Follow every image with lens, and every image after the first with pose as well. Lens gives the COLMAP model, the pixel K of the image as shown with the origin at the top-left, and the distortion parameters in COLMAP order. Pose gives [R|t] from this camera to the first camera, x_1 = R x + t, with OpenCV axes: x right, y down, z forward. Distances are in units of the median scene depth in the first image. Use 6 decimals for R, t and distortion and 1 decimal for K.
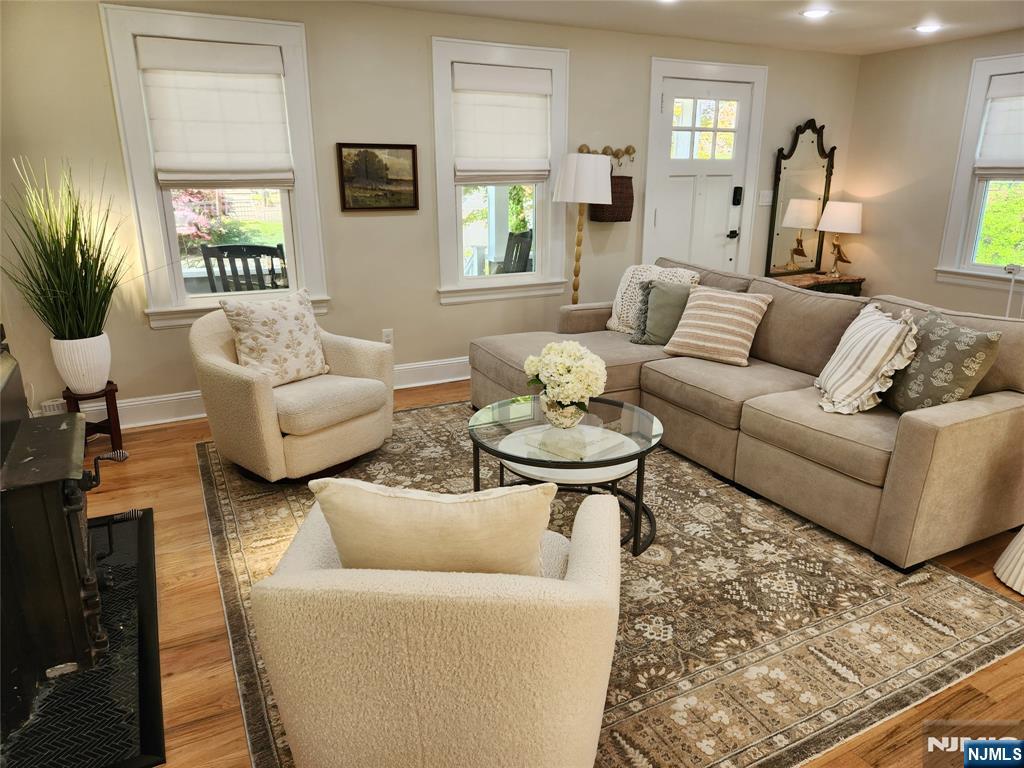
lens RADIAL K [[689.1, 0, 508.7], [0, 689.1, 386.2], [0, 0, 1]] dist [0.065523, -0.048482]
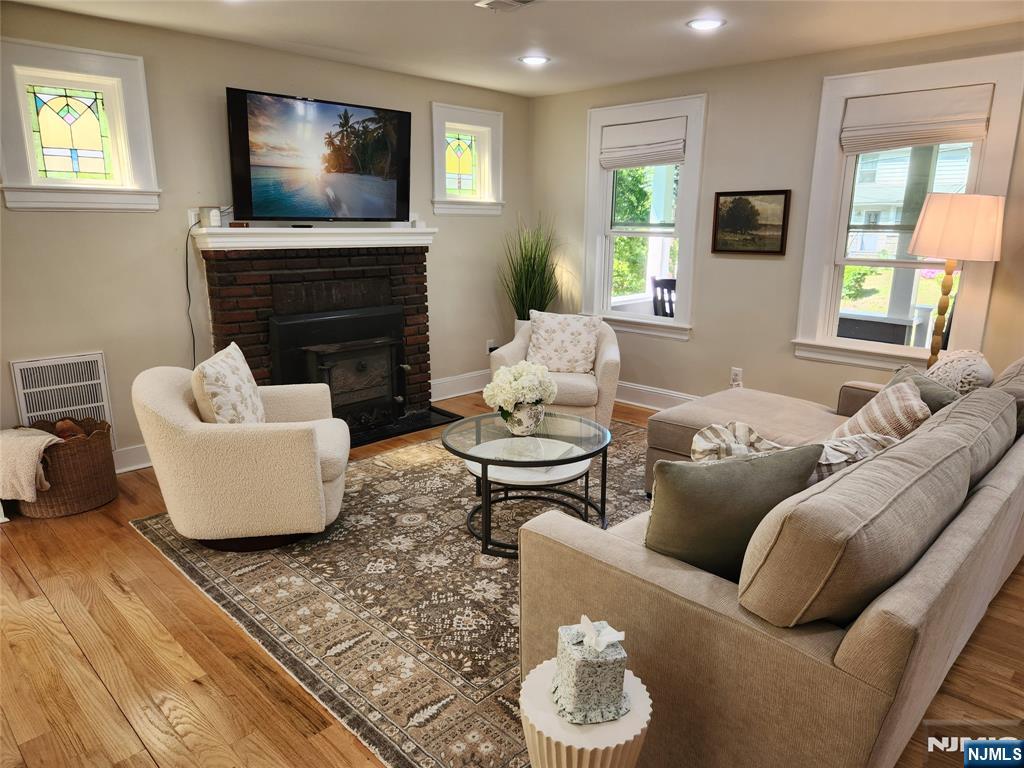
lens RADIAL K [[689.1, 0, 509.9], [0, 689.1, 379.8], [0, 0, 1]] dist [0.065523, -0.048482]
pose [[0.293337, 0.219344, -0.930506, 0.913561], [-0.290821, 0.947669, 0.131710, -0.138585], [0.910701, 0.231975, 0.341777, 0.466139]]
